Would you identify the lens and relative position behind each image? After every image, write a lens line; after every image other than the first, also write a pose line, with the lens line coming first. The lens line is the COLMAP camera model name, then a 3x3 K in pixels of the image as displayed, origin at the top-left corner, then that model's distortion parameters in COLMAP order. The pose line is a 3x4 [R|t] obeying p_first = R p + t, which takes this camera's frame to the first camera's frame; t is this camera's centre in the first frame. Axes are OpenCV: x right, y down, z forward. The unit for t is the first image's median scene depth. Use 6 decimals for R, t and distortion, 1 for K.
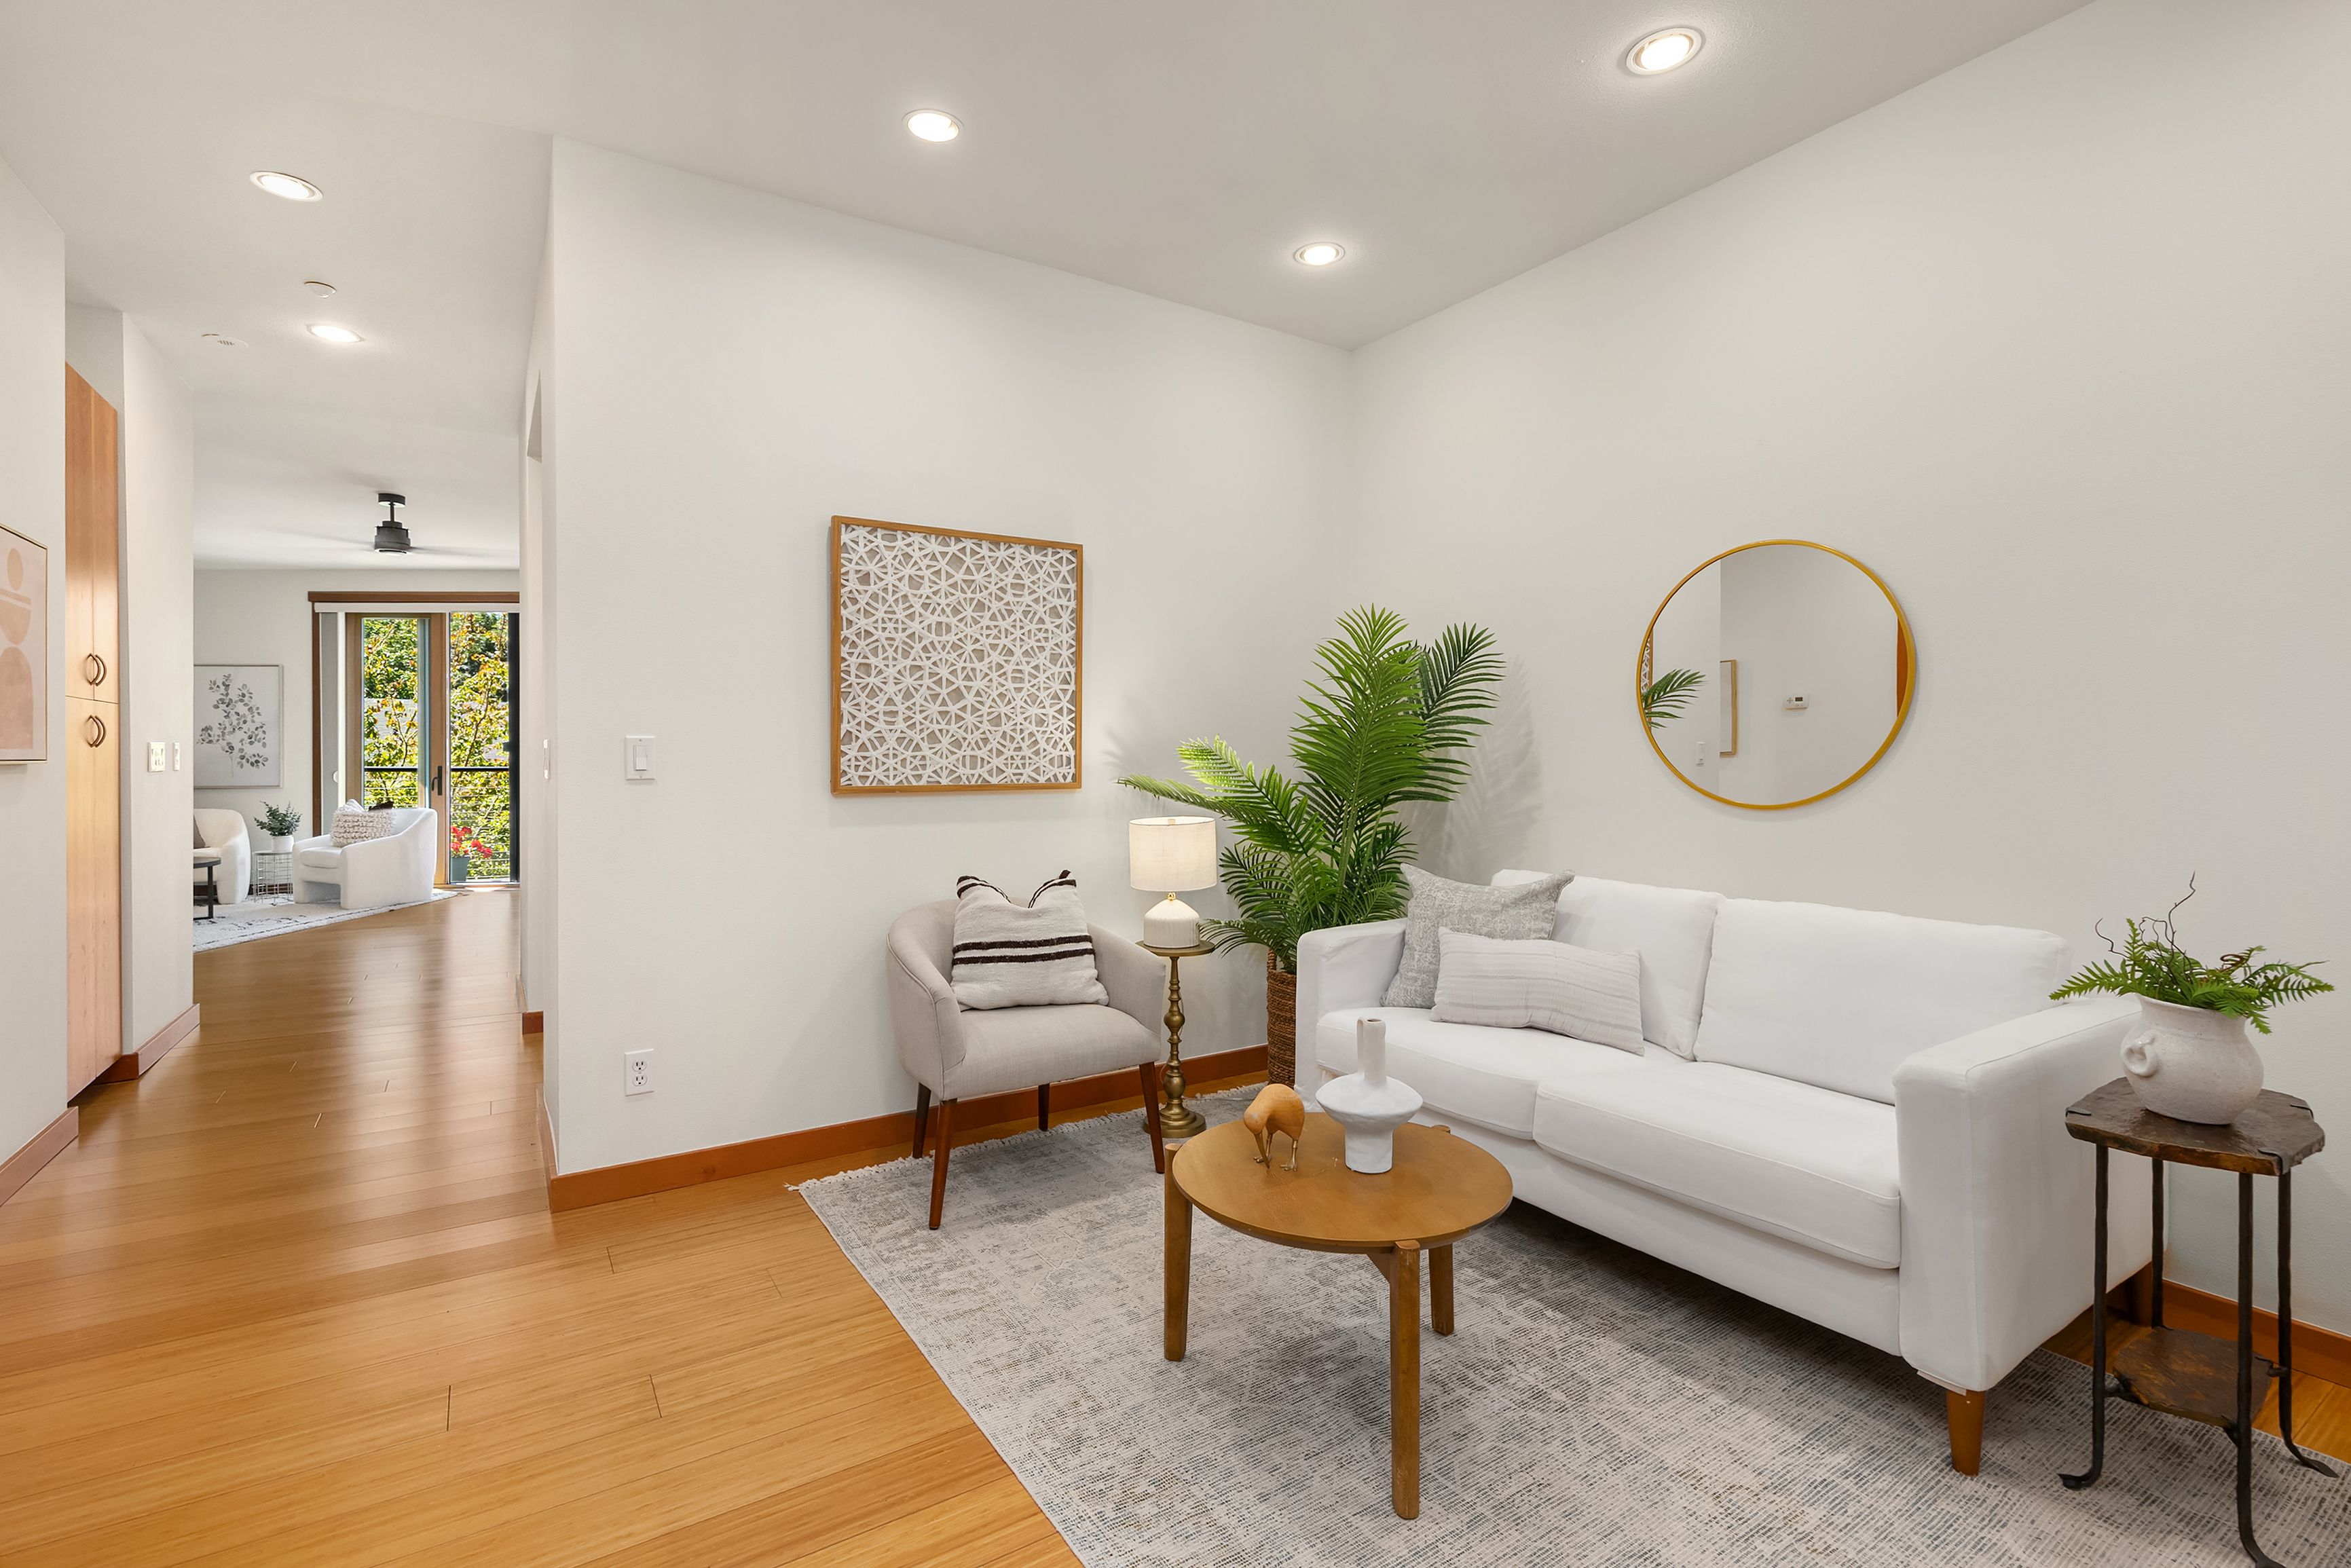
lens RADIAL K [[1073.9, 0, 1174.8], [0, 1073.9, 773.0], [0, 0, 1]] dist [0.003812, 0.001363]
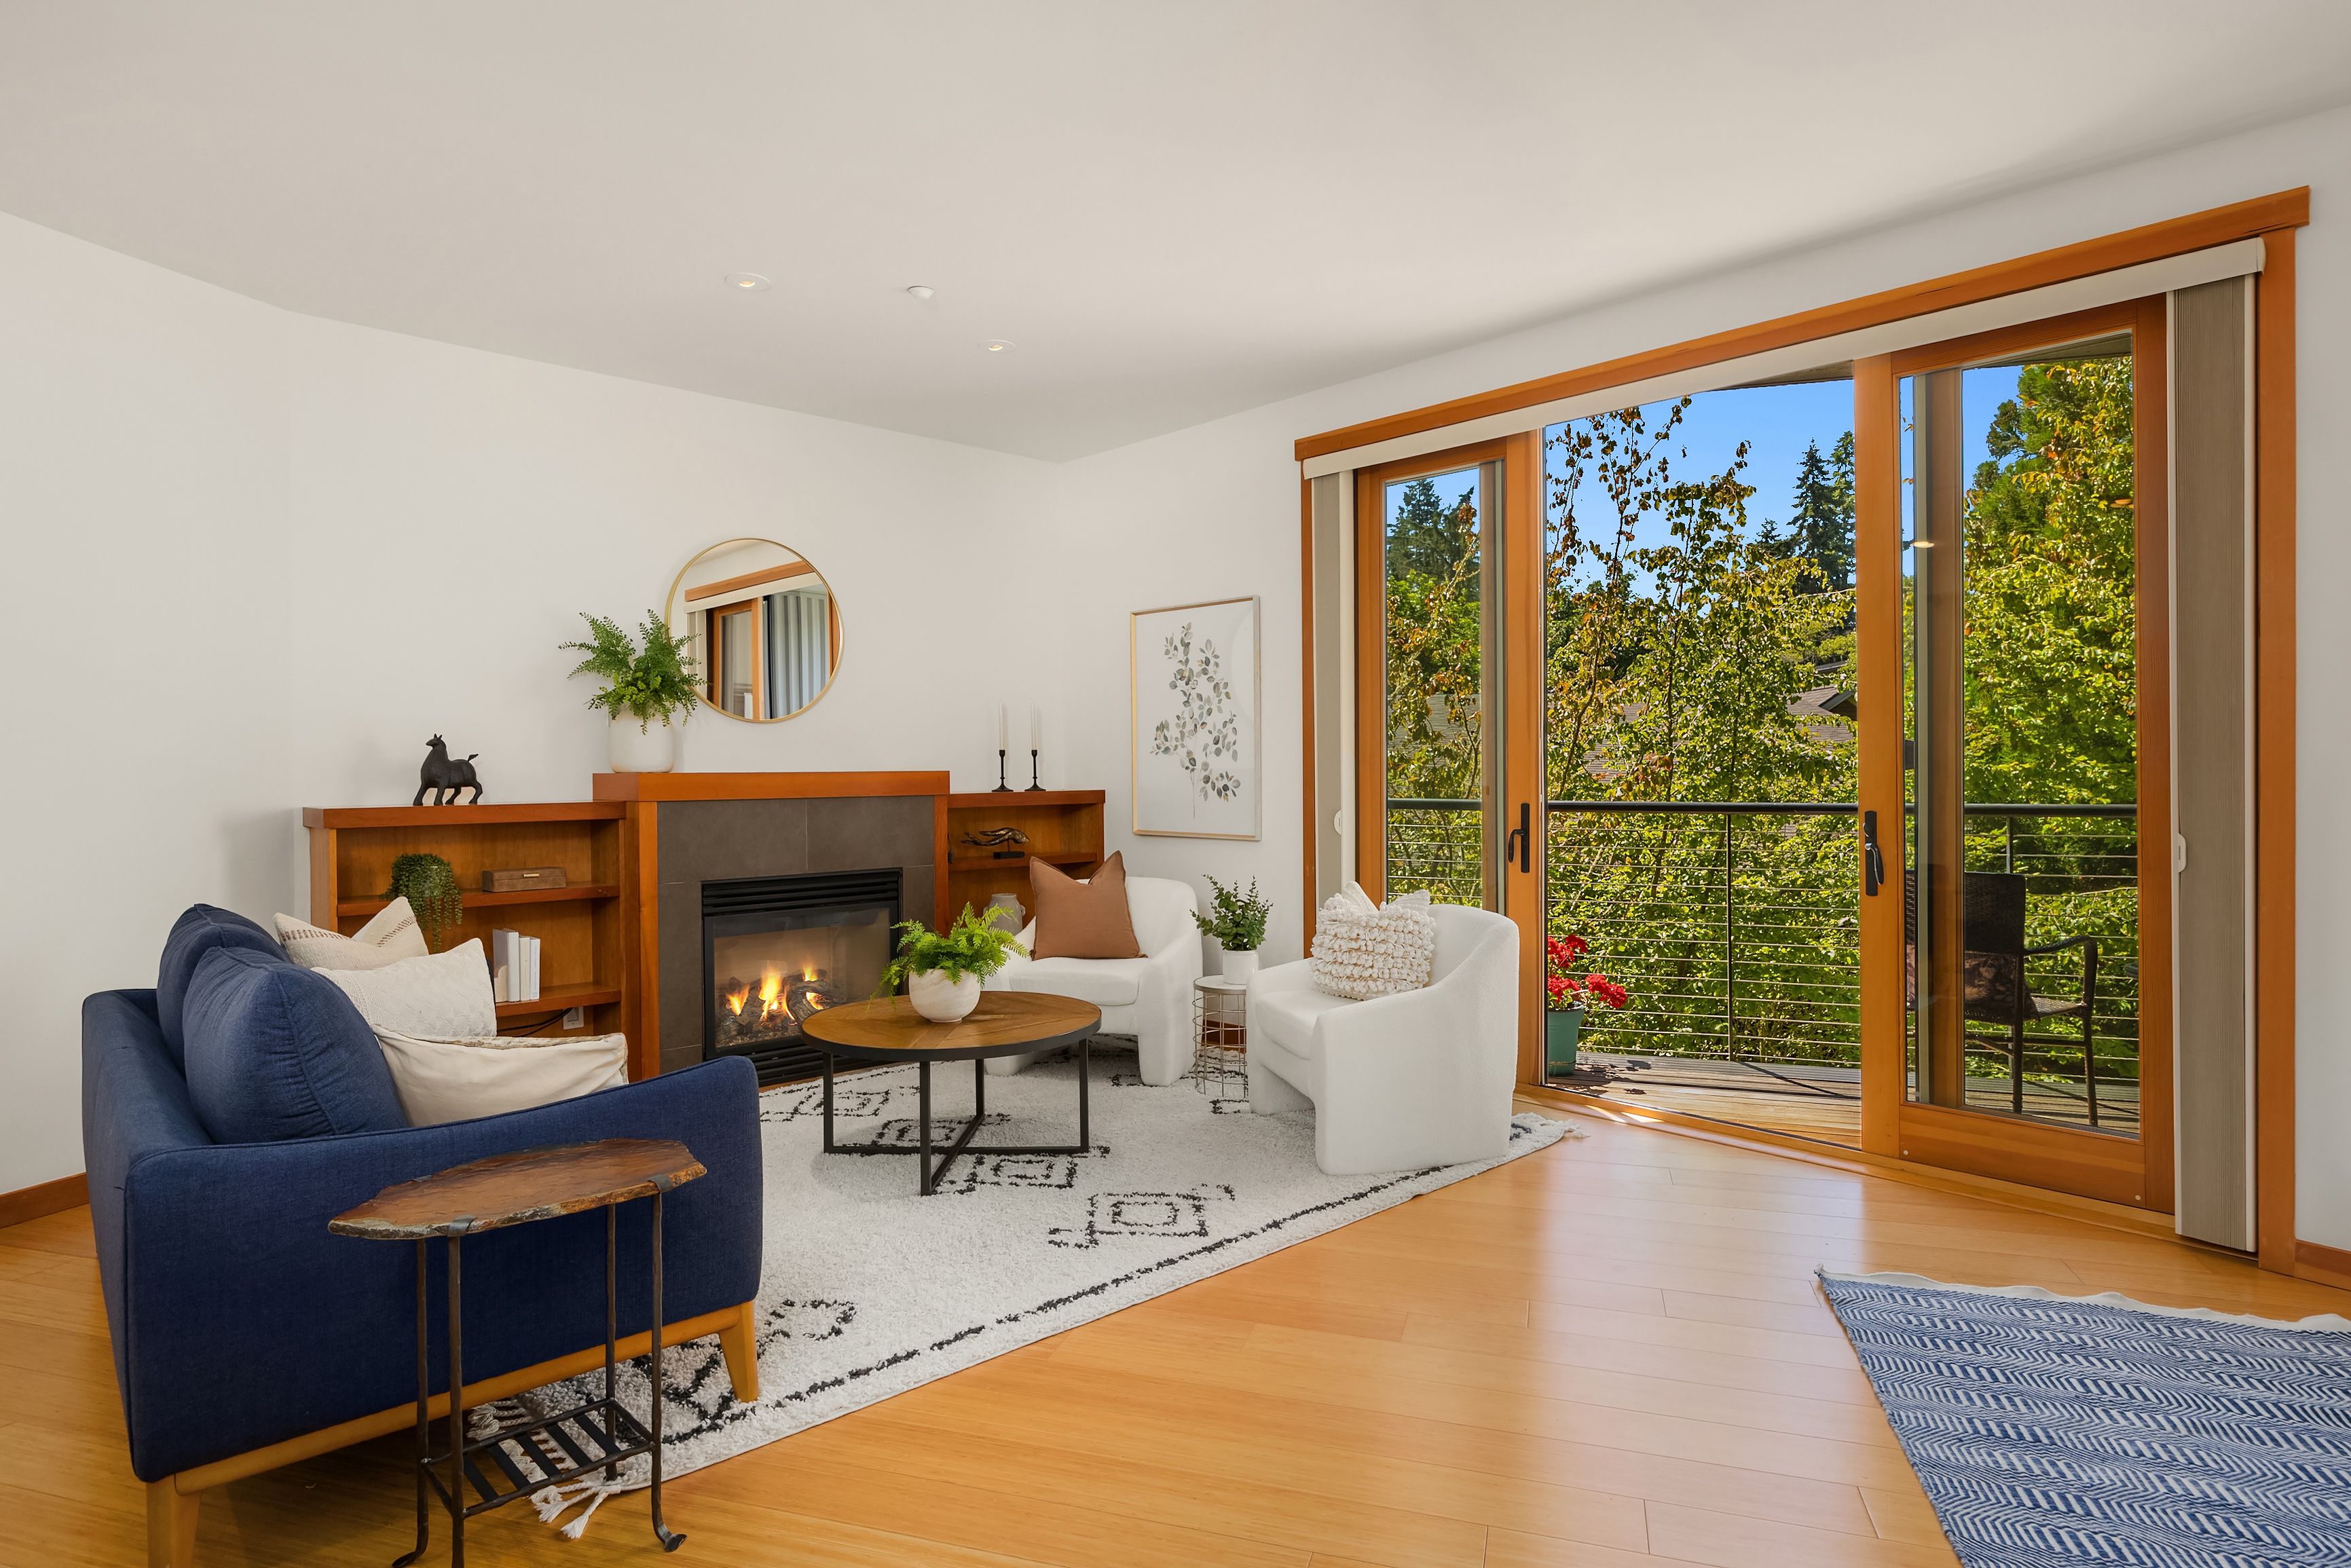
lens RADIAL K [[1312.6, 0, 1143.7], [0, 1312.6, 782.0], [0, 0, 1]] dist [-0.023788, 0.002332]
pose [[0.639170, 0.001567, -0.769064, -1.162072], [-0.000748, 0.999999, 0.001416, -0.042322], [0.769065, -0.000330, 0.639170, 1.682735]]
